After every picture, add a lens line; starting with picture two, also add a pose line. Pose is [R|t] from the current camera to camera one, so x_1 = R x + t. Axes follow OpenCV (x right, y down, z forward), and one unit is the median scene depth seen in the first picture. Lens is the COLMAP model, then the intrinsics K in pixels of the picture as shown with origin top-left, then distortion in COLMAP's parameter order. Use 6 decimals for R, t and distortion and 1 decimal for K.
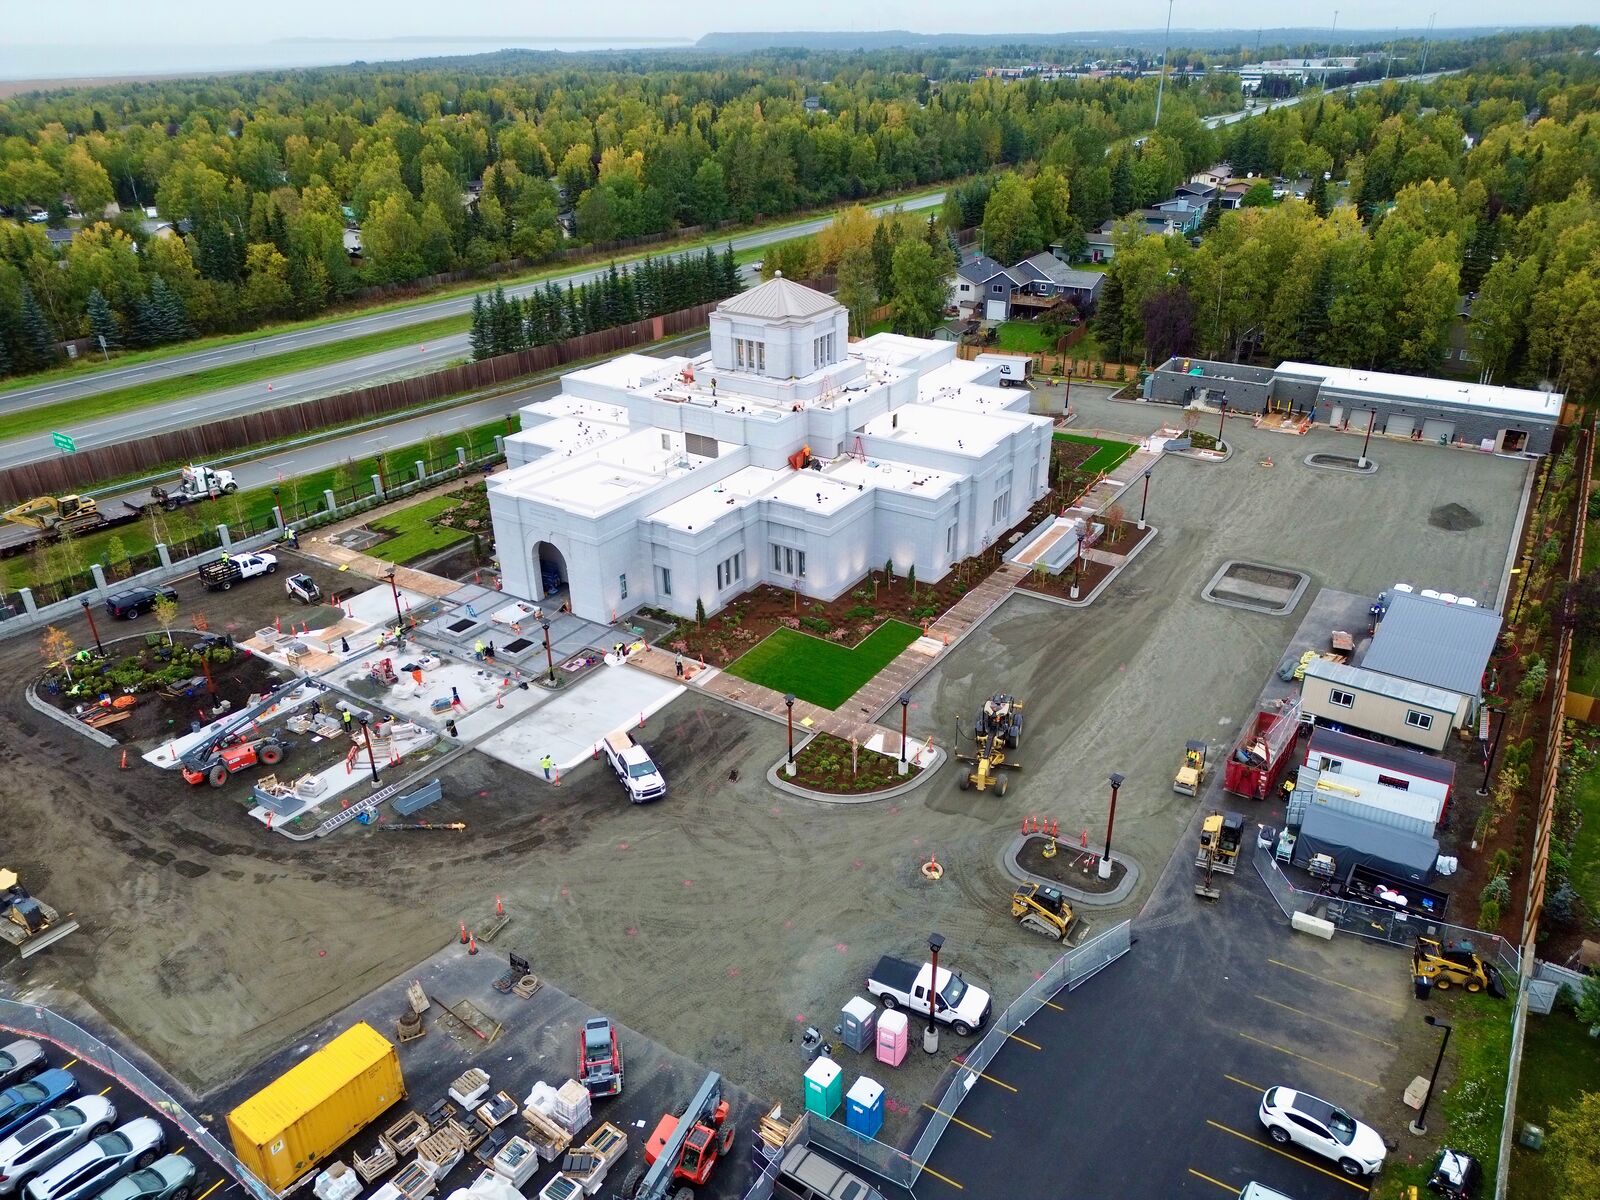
lens RADIAL K [[1118.7, 0, 800.0], [0, 1118.7, 600.0], [0, 0, 1]] dist [0.093956, -0.090884]
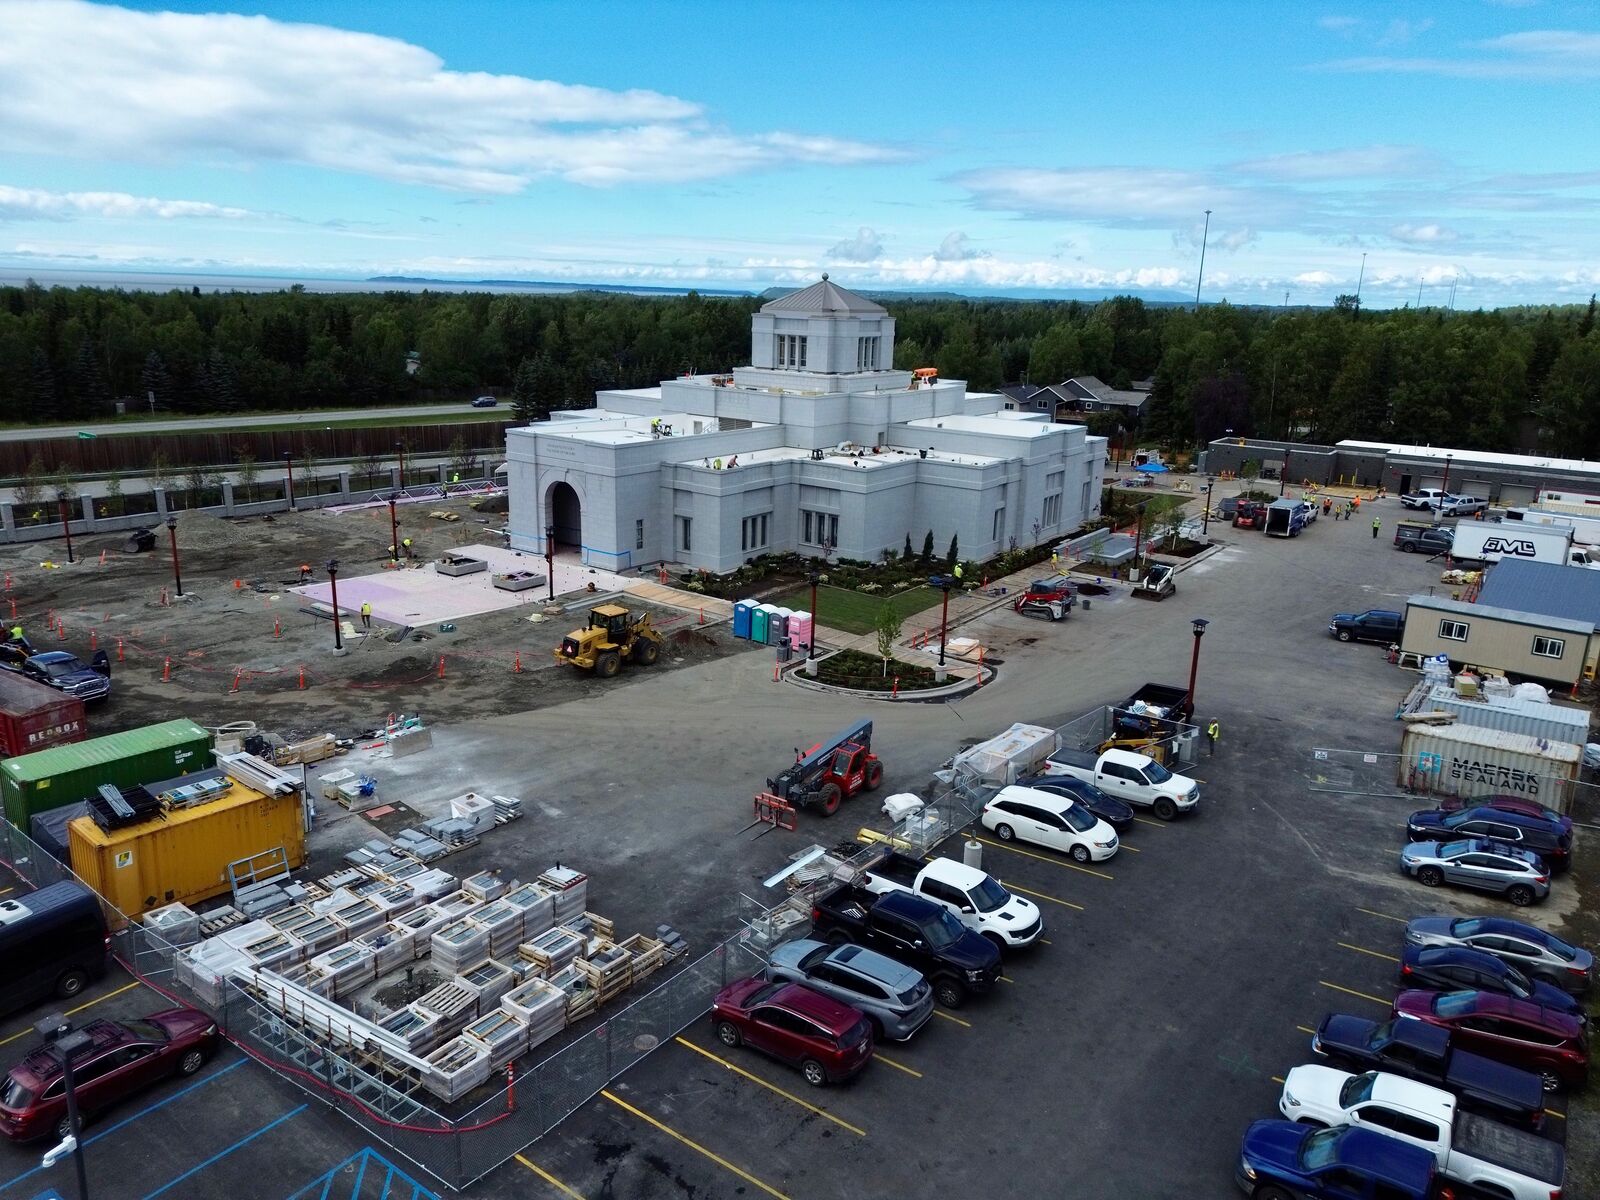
lens RADIAL K [[1125.2, 0, 800.0], [0, 1125.2, 600.0], [0, 0, 1]] dist [0.078017, -0.071872]
pose [[0.998097, 0.051895, -0.033314, 0.006648], [-0.057448, 0.978853, -0.196332, 0.193374], [0.022420, 0.197872, 0.979971, 0.097440]]
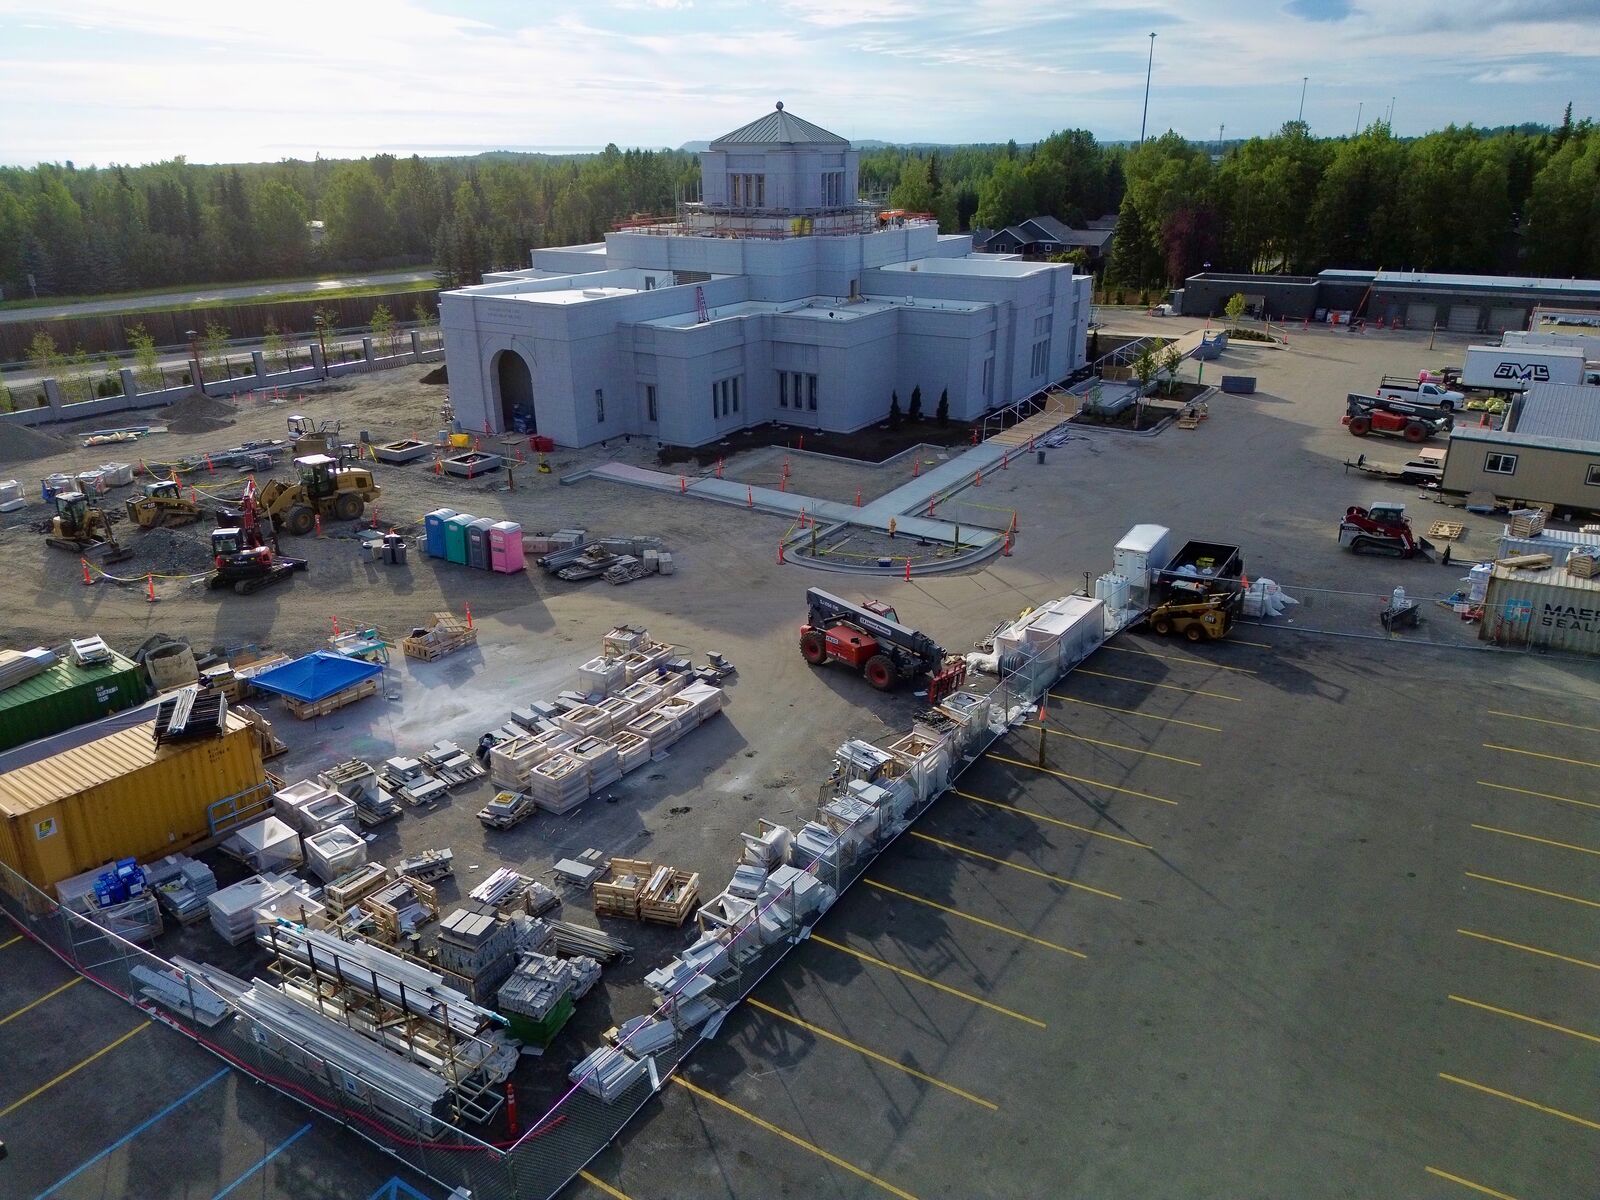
lens RADIAL K [[1125.2, 0, 800.0], [0, 1125.2, 600.0], [0, 0, 1]] dist [0.078017, -0.071872]
pose [[0.999788, -0.002429, 0.020451, -0.024201], [0.004128, 0.996505, -0.083435, 0.181957], [-0.020177, 0.083501, 0.996303, 0.157309]]
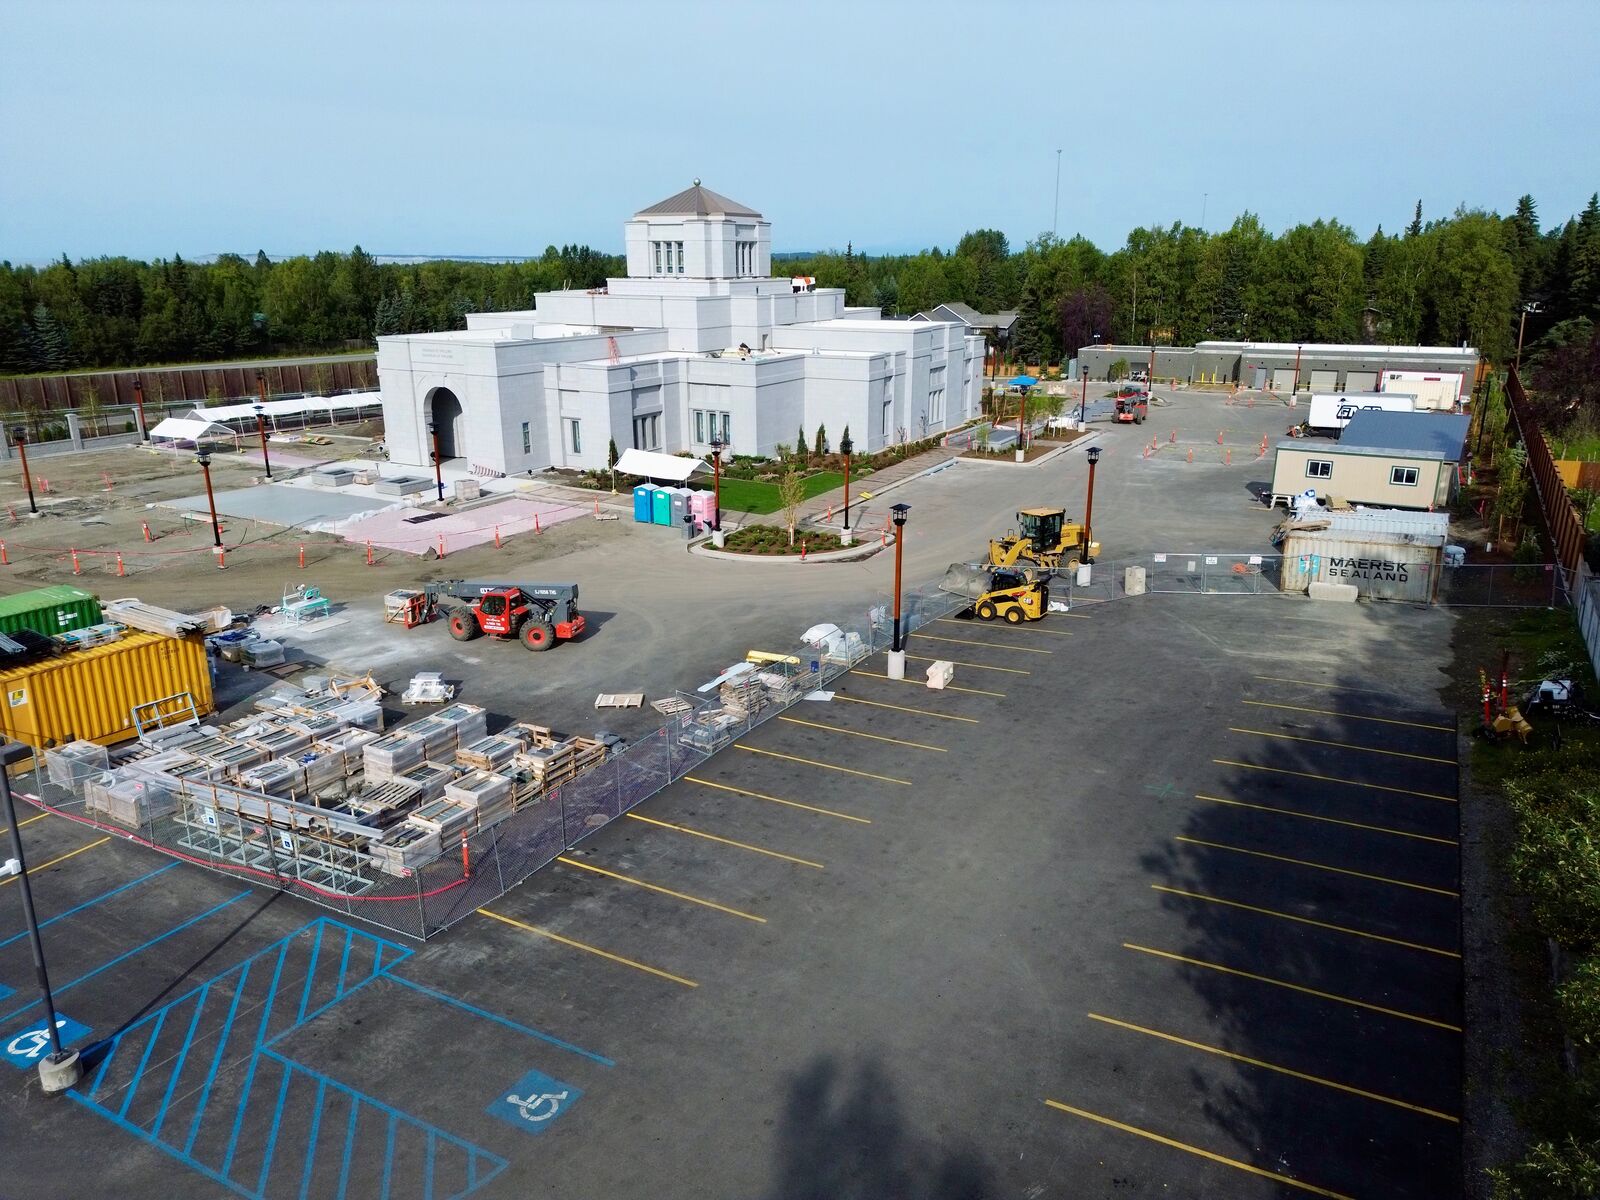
lens RADIAL K [[1125.2, 0, 800.0], [0, 1125.2, 600.0], [0, 0, 1]] dist [0.078017, -0.071872]
pose [[0.997390, -0.011517, 0.071272, -0.005139], [0.023486, 0.985260, -0.169446, 0.246813], [-0.068269, 0.170678, 0.982959, 0.106204]]
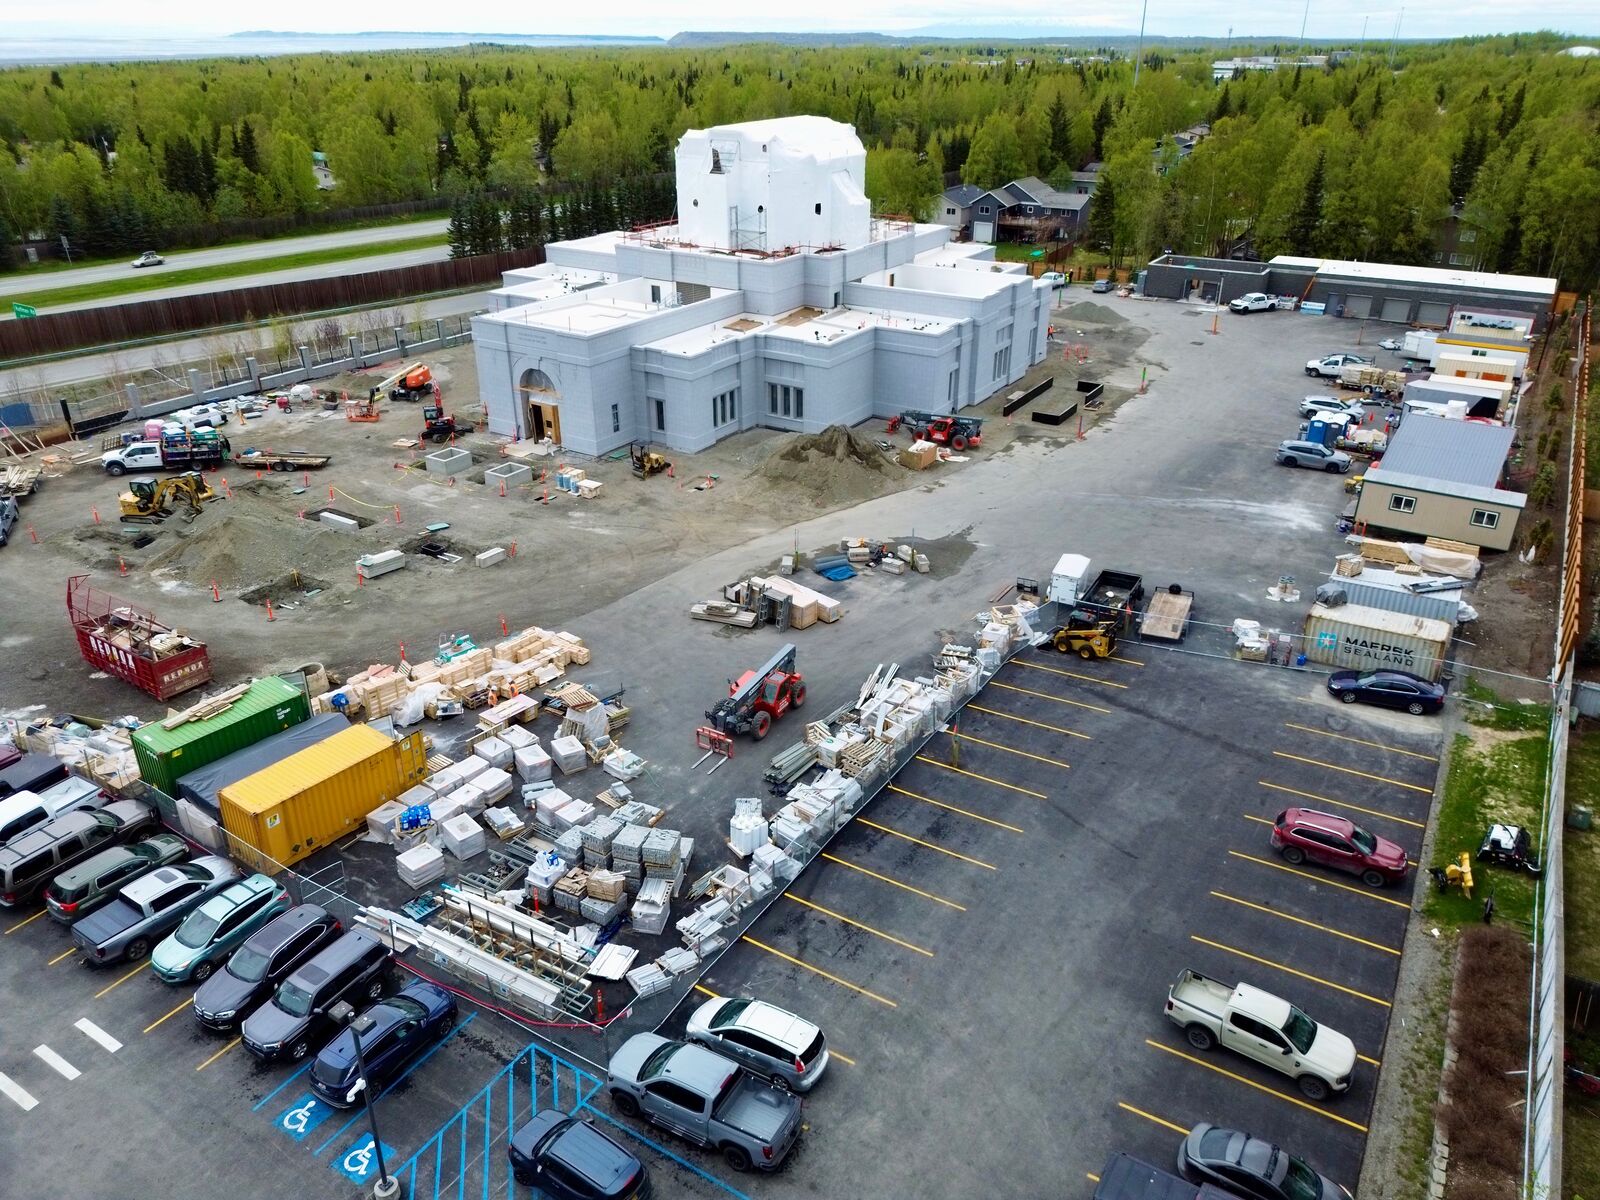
lens RADIAL K [[1129.2, 0, 800.0], [0, 1129.2, 600.0], [0, 0, 1]] dist [0.069085, -0.056764]
pose [[0.999653, 0.002832, 0.026177, -0.021771], [-0.002702, 0.999984, -0.004993, 0.134078], [-0.026190, 0.004920, 0.999645, 0.020925]]
